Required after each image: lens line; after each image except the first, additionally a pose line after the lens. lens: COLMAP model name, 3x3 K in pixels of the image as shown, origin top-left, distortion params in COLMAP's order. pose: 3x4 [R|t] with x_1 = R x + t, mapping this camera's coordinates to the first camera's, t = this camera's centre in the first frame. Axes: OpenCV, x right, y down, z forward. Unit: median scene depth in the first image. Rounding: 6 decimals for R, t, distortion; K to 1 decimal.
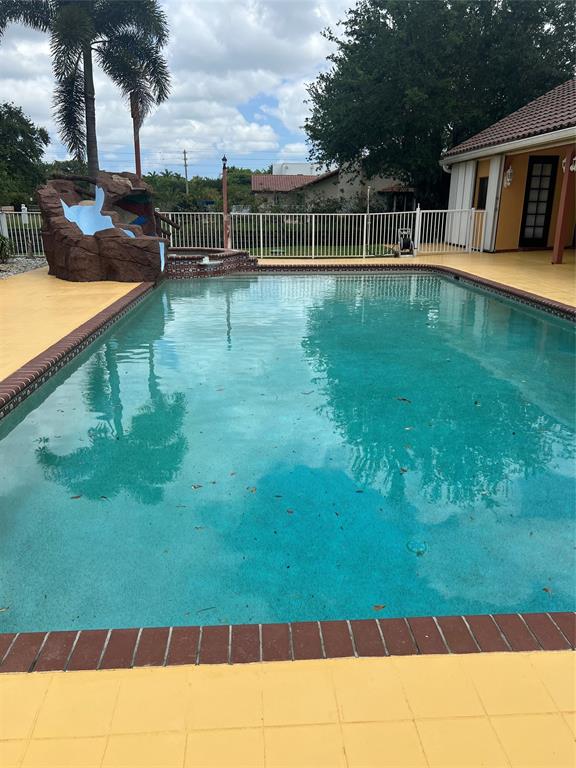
lens RADIAL K [[591.6, 0, 288.0], [0, 591.6, 384.0], [0, 0, 1]] dist [0.049694, -0.000574]
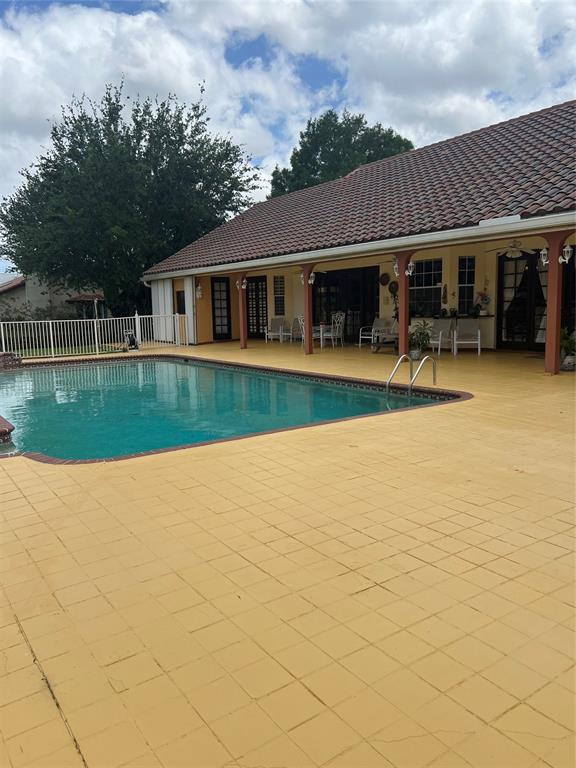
lens RADIAL K [[591.6, 0, 288.0], [0, 591.6, 384.0], [0, 0, 1]] dist [0.049694, -0.000574]
pose [[0.860463, -0.089718, 0.501551, -0.151315], [0.172579, 0.977508, -0.121221, 0.060771], [-0.479395, 0.190864, 0.856593, -0.215895]]
